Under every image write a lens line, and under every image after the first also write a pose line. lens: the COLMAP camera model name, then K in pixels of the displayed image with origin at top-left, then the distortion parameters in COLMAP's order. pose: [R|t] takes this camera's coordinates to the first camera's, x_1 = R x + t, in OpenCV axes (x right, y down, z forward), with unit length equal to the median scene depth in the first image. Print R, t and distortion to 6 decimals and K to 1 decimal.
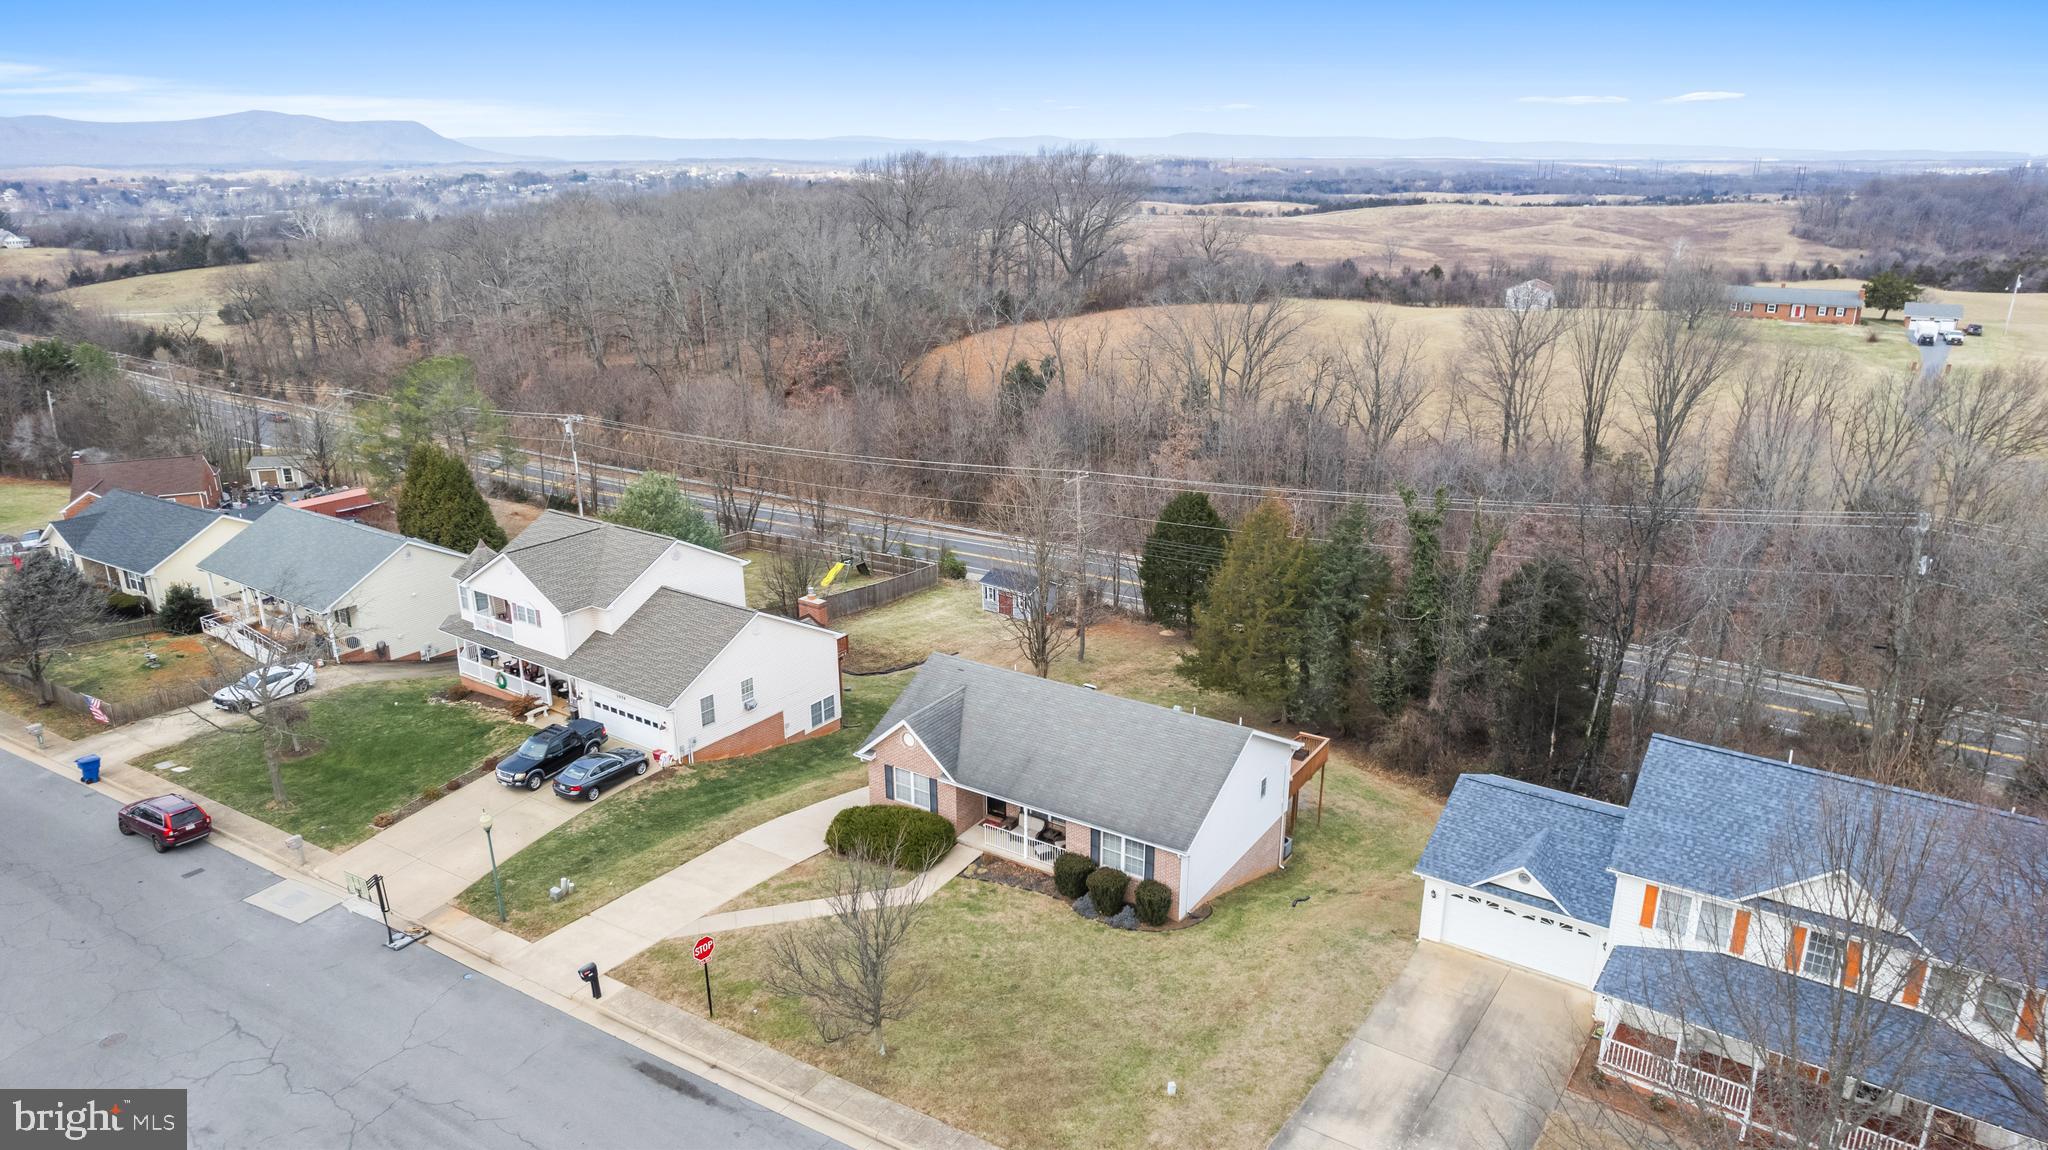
lens RADIAL K [[1315.4, 0, 1024.0], [0, 1315.4, 575.0], [0, 0, 1]] dist [-0.007001, -0.000844]
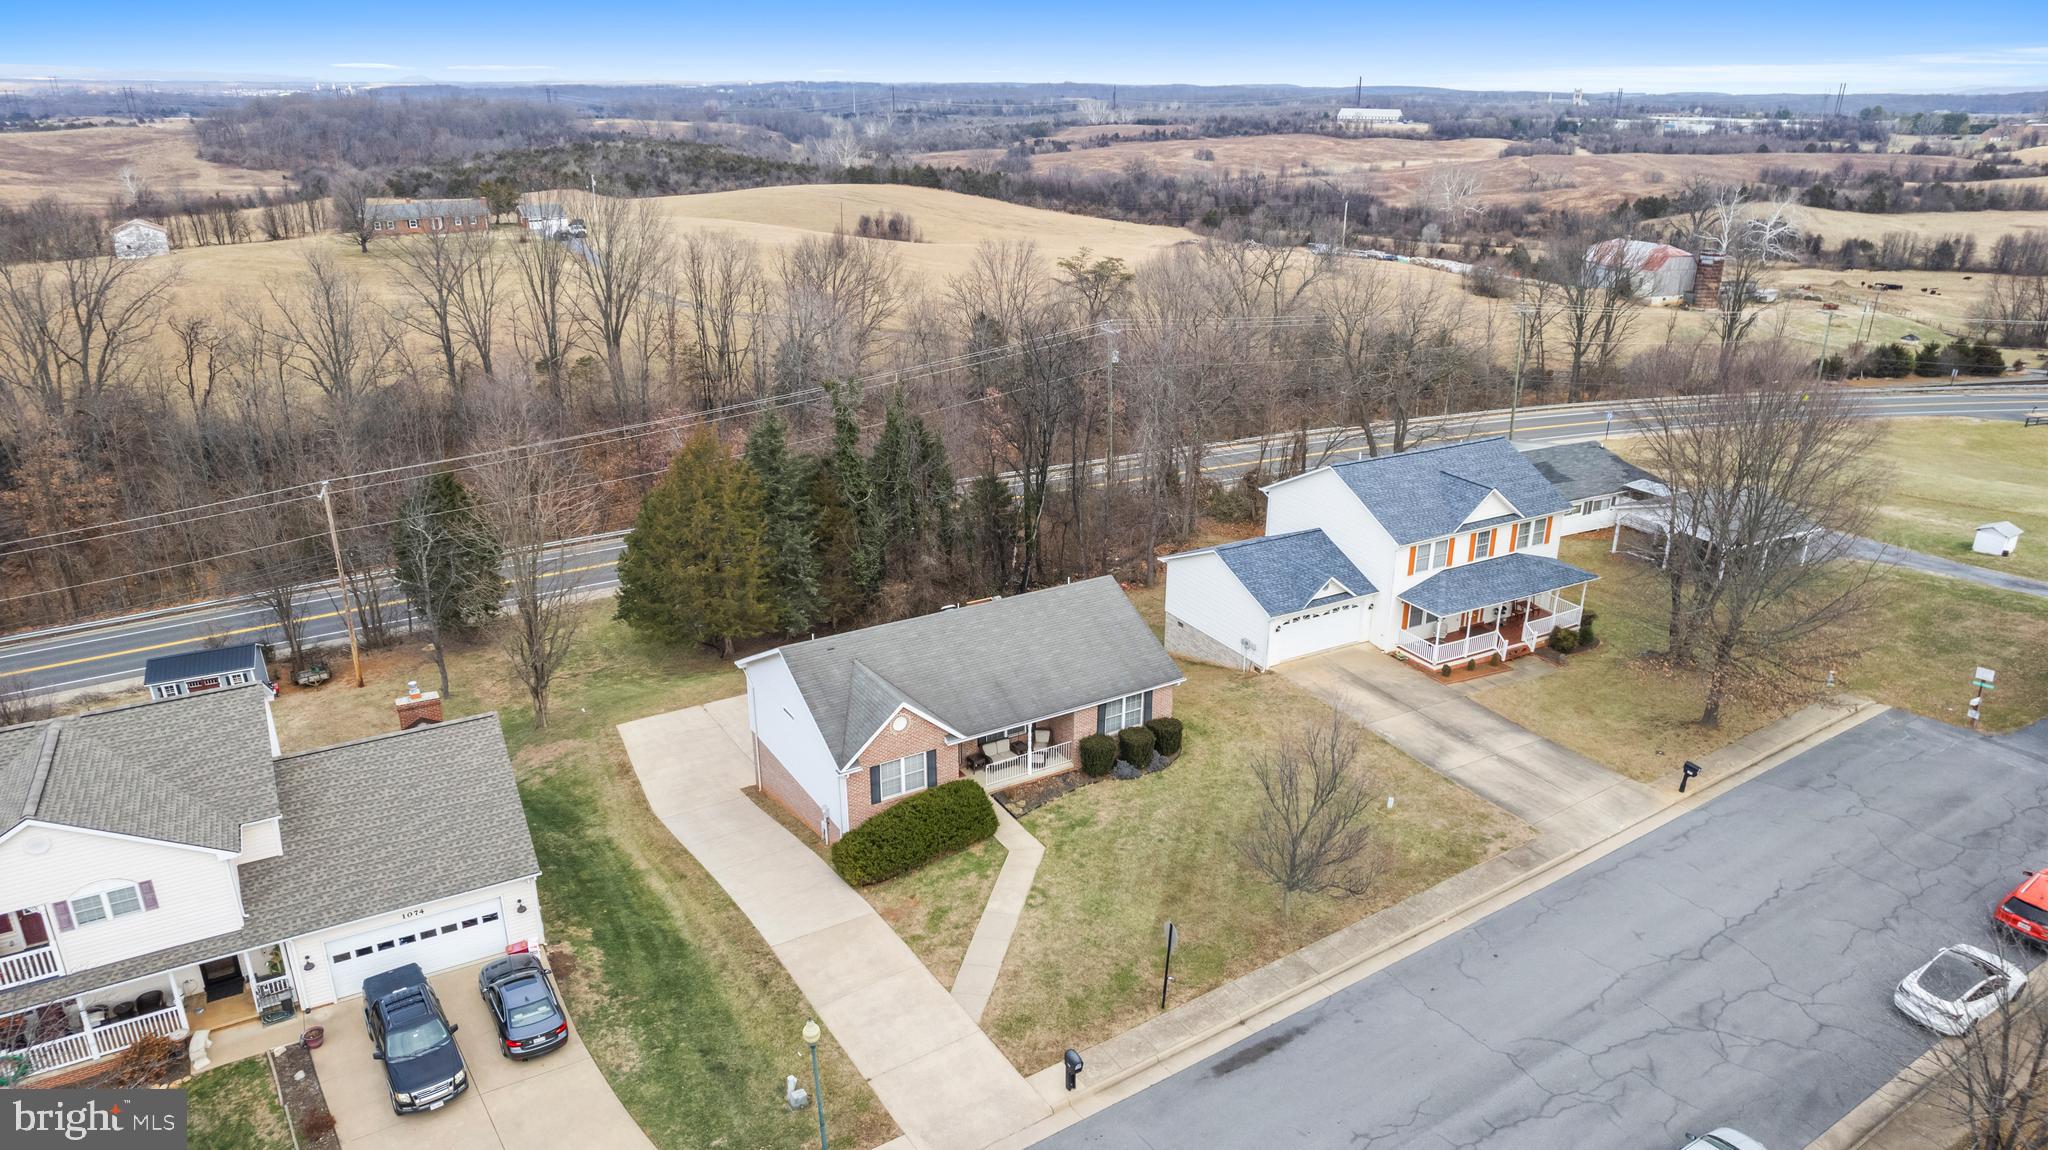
lens RADIAL K [[1315.5, 0, 1024.0], [0, 1315.5, 575.0], [0, 0, 1]] dist [0.032961, -0.000286]
pose [[0.445402, -0.315401, 0.837937, -0.842060], [0.275340, 0.938795, 0.207007, -0.144113], [-0.851942, 0.138516, 0.504984, 0.506350]]
